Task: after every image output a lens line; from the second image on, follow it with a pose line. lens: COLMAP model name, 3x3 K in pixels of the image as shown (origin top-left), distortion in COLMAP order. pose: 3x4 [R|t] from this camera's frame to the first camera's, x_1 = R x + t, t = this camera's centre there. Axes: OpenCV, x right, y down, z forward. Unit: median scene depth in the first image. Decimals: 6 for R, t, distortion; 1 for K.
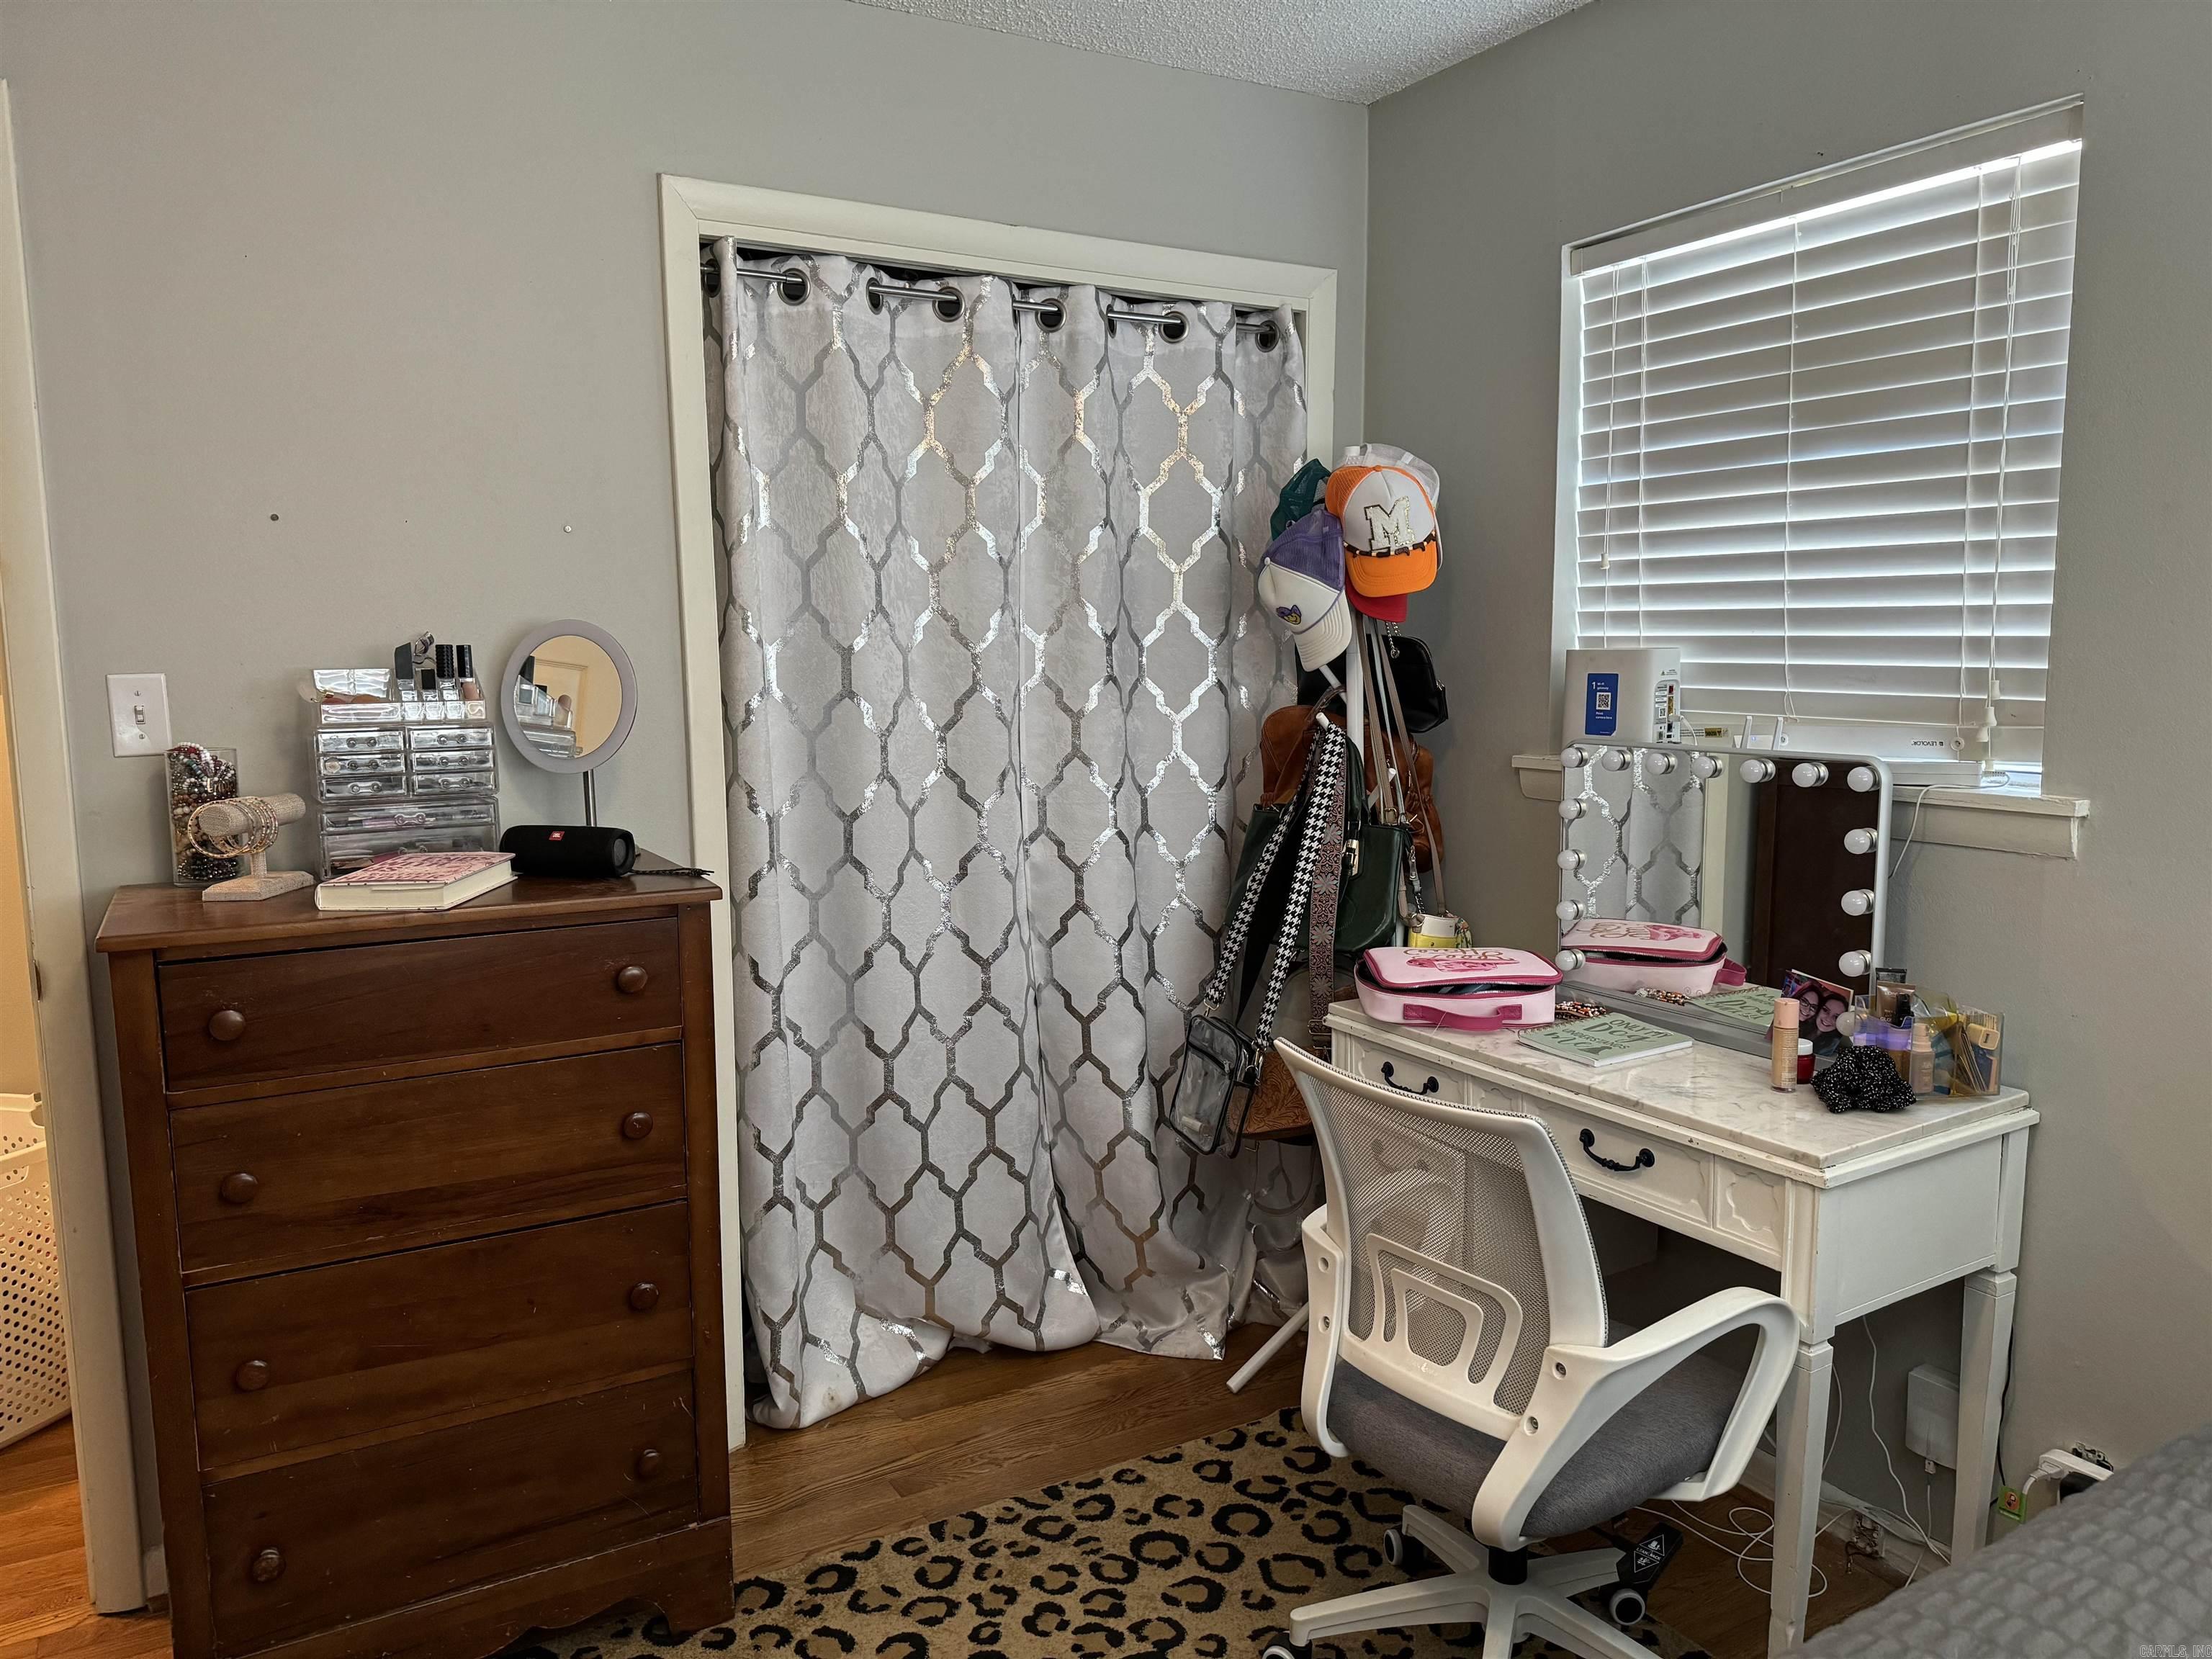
lens RADIAL K [[1570.9, 0, 1102.6], [0, 1570.9, 830.9], [0, 0, 1]] dist [0.148282, -0.190847]
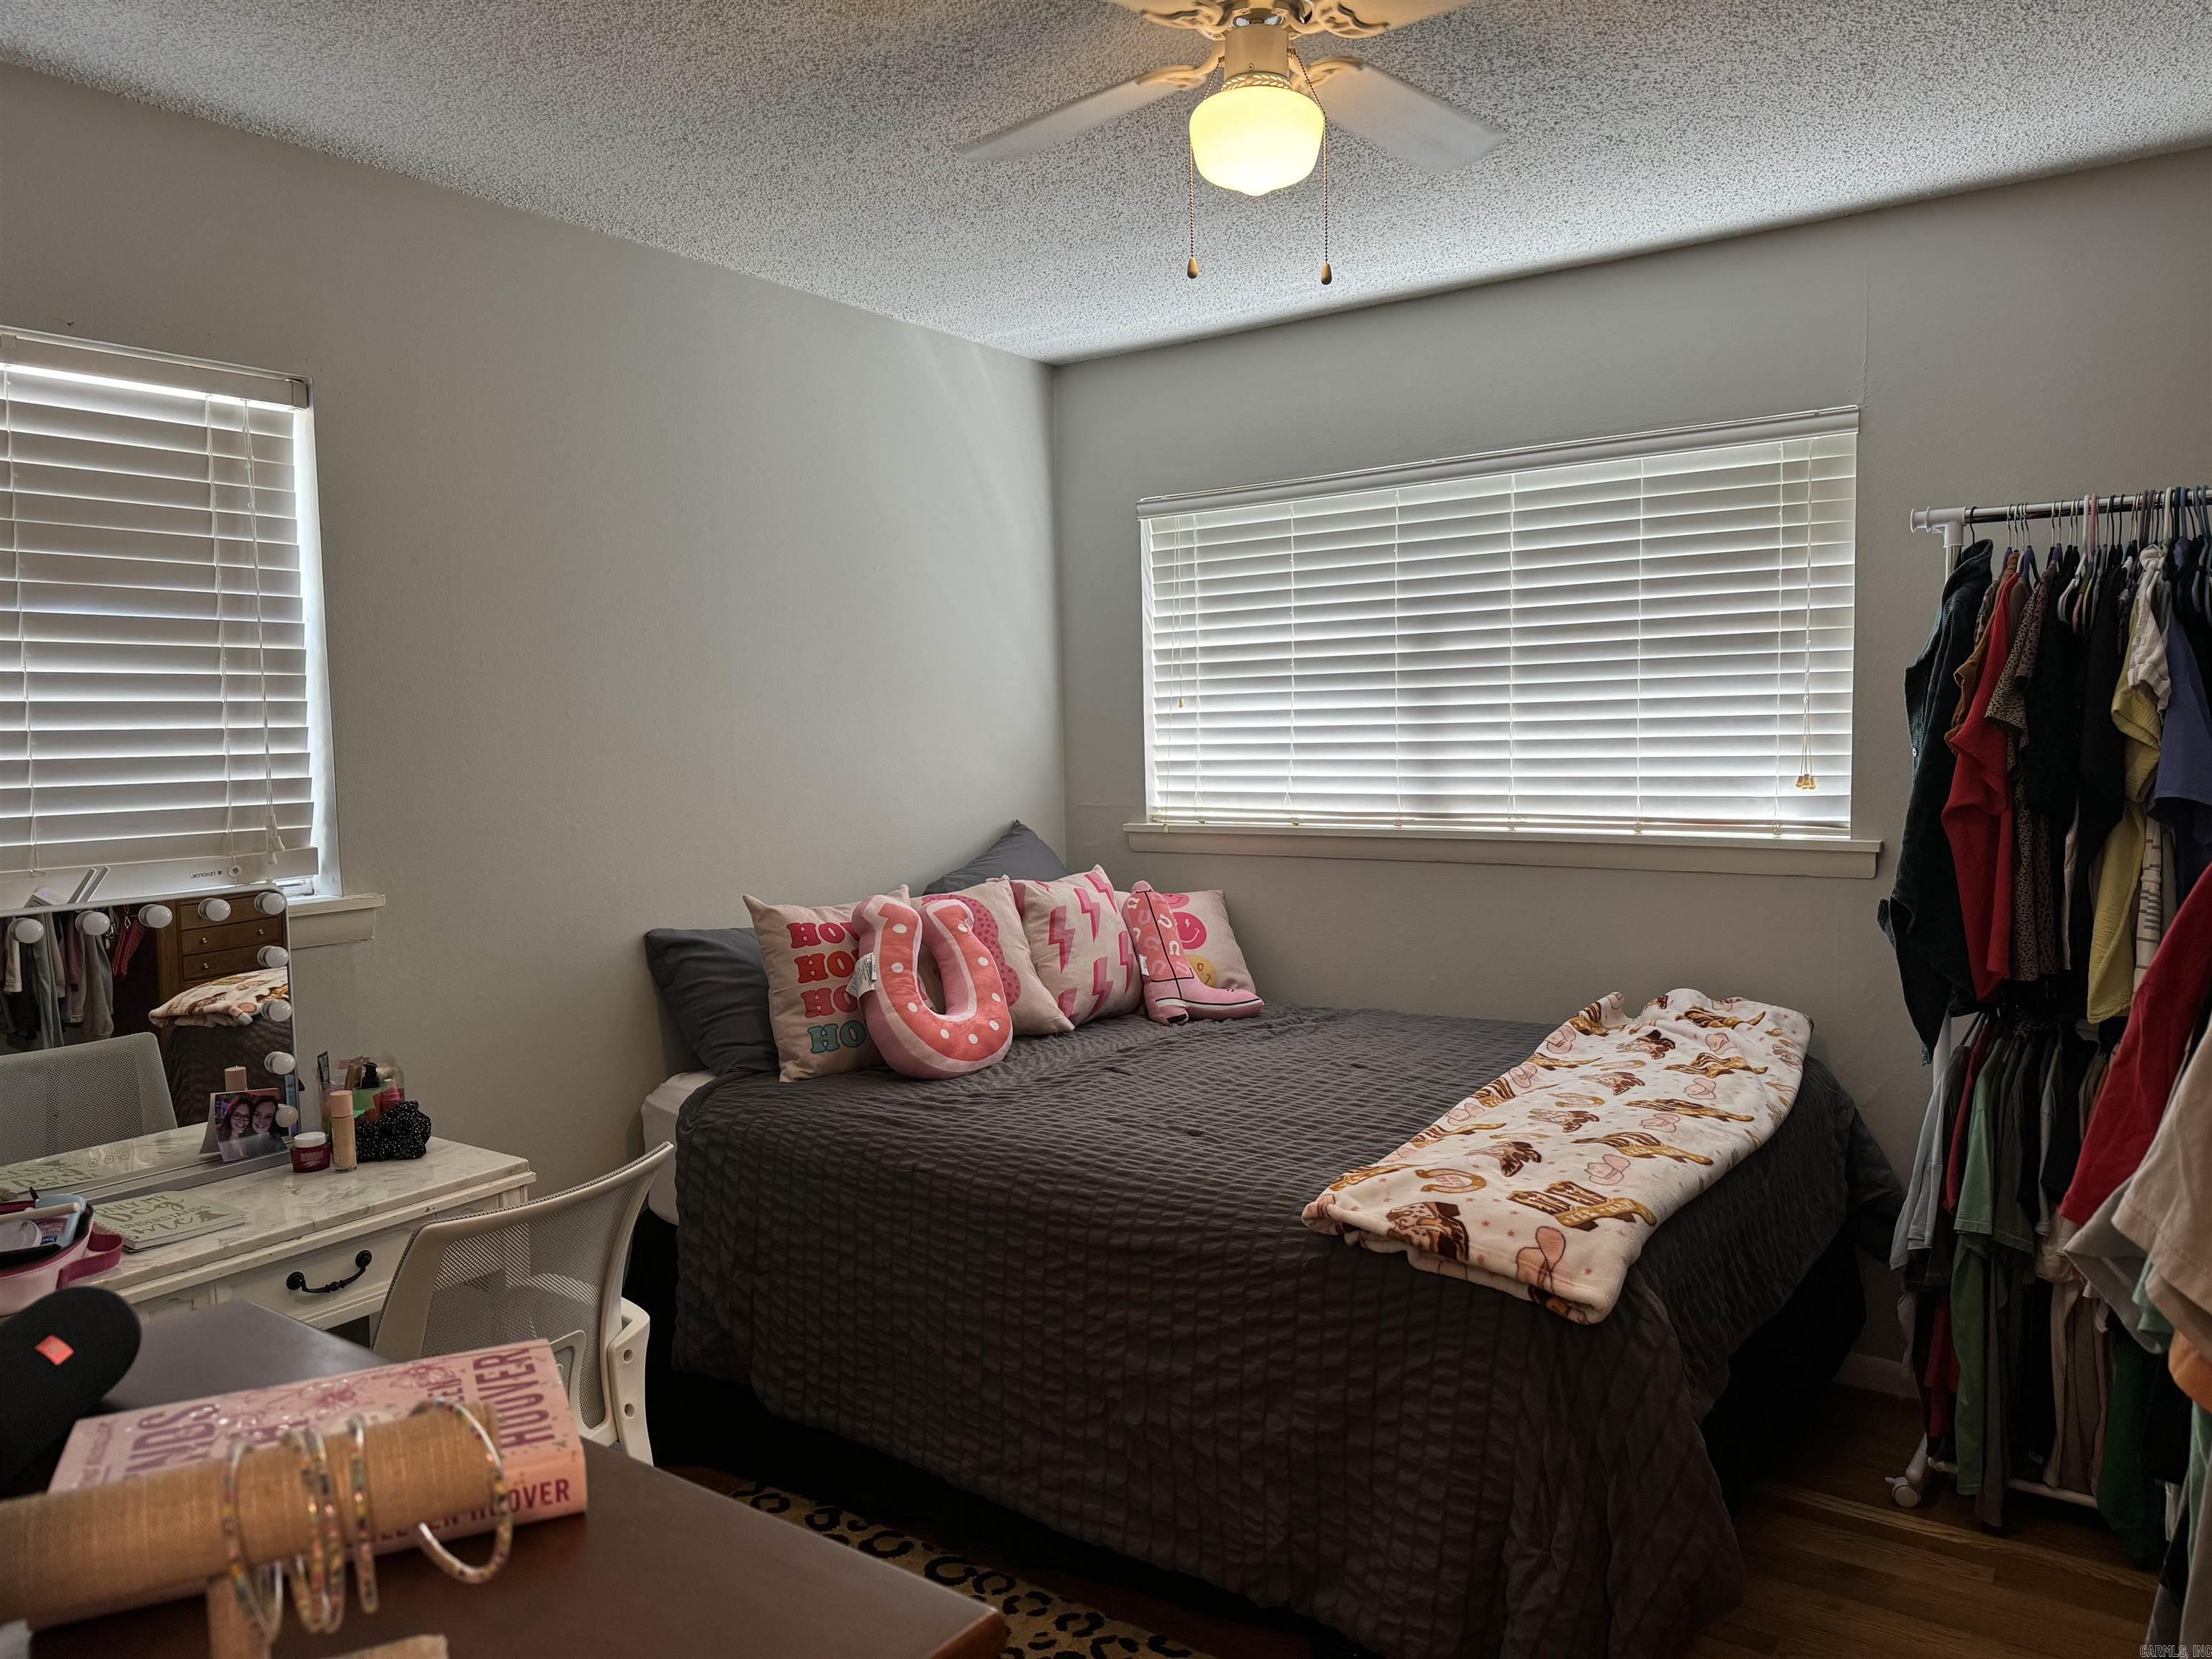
lens RADIAL K [[1570.9, 0, 1102.6], [0, 1570.9, 830.9], [0, 0, 1]] dist [0.148282, -0.190847]
pose [[-0.416500, -0.045413, 0.908001, -0.821709], [0.140425, 0.983552, 0.113605, -0.130054], [-0.898225, 0.174823, -0.403273, 0.916485]]
